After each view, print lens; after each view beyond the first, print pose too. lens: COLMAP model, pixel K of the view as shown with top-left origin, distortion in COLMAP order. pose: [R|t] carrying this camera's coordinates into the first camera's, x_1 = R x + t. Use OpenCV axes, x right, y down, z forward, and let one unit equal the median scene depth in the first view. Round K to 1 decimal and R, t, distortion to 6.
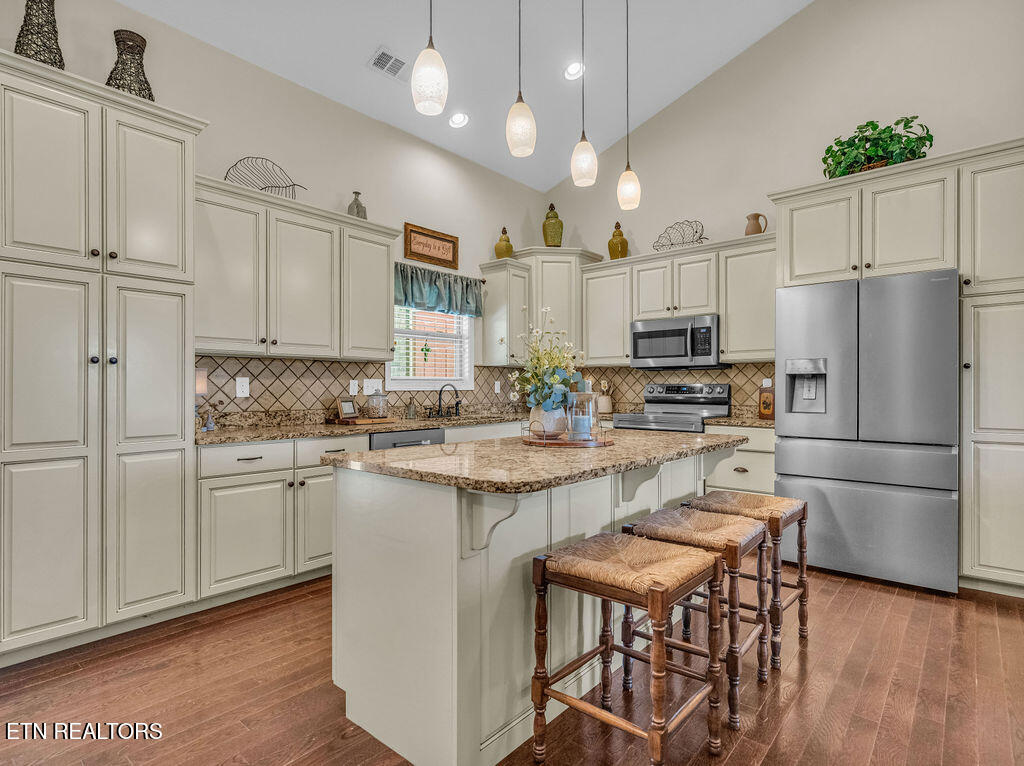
lens RADIAL K [[541.6, 0, 506.6], [0, 541.6, 386.9], [0, 0, 1]] dist [-0.002578, 0.000441]
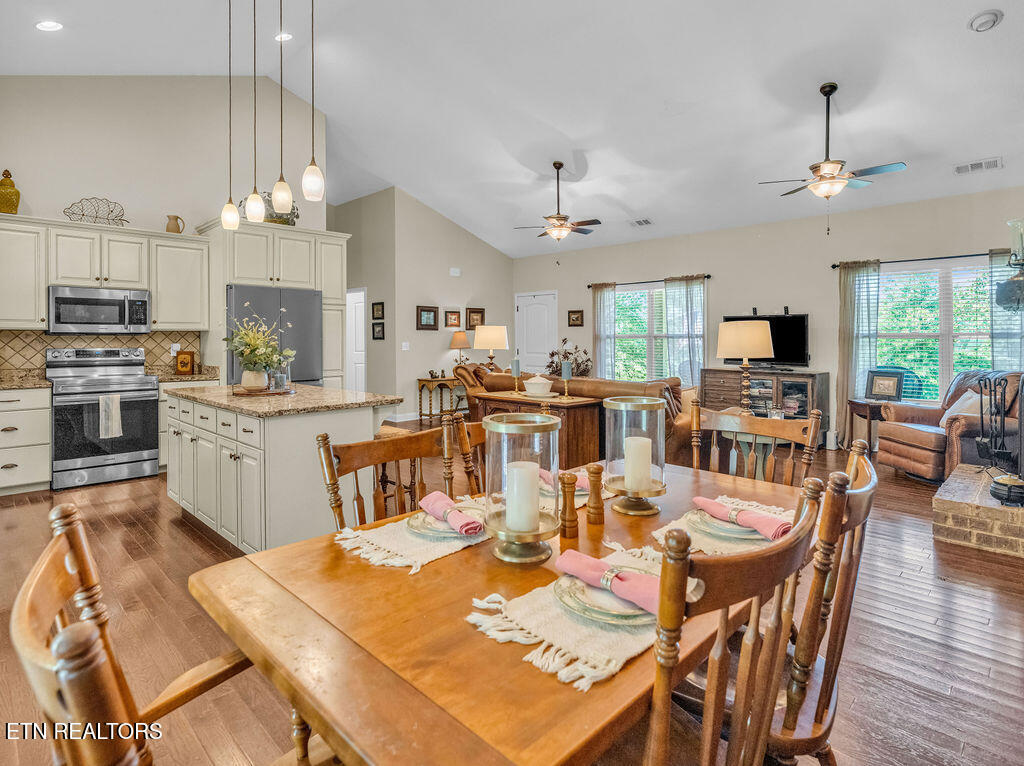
lens RADIAL K [[537.3, 0, 486.6], [0, 537.3, 341.9], [0, 0, 1]] dist [0.001905, -0.000512]
pose [[0.098435, -0.000824, 0.995143, -0.732422], [-0.001069, 0.999999, 0.000934, -0.022379], [-0.995143, -0.001155, 0.098434, 0.137511]]
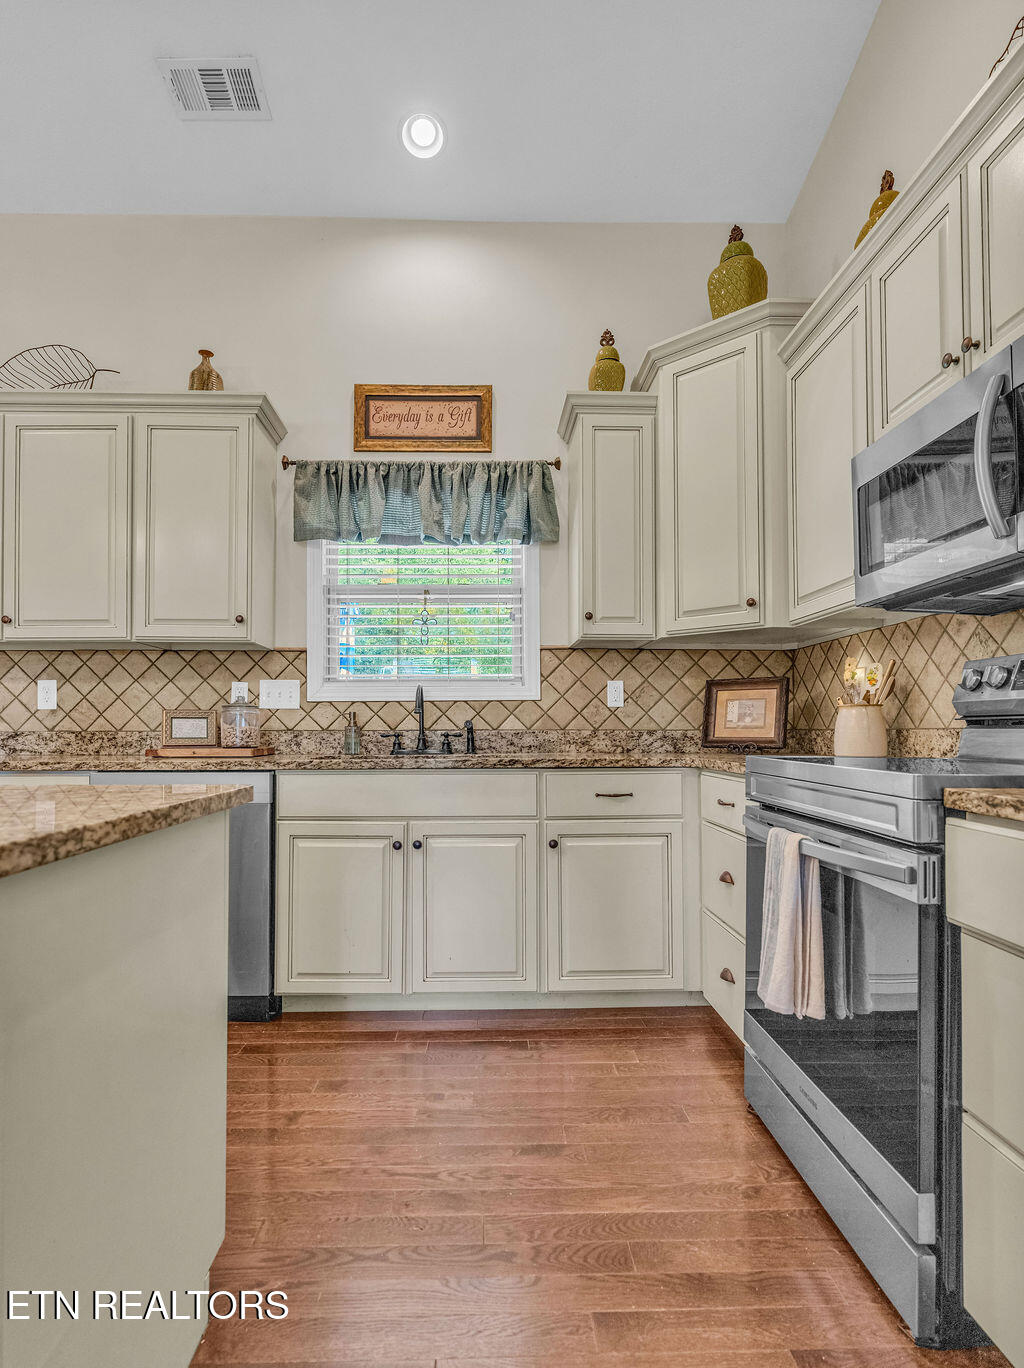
lens RADIAL K [[725.7, 0, 488.6], [0, 725.7, 713.6], [0, 0, 1]] dist [0.000771, -0.000340]
pose [[0.668318, -0.016315, -0.743697, 0.437135], [0.002246, 0.999799, -0.019916, 0.034468], [0.743873, 0.011640, 0.668220, 0.643317]]
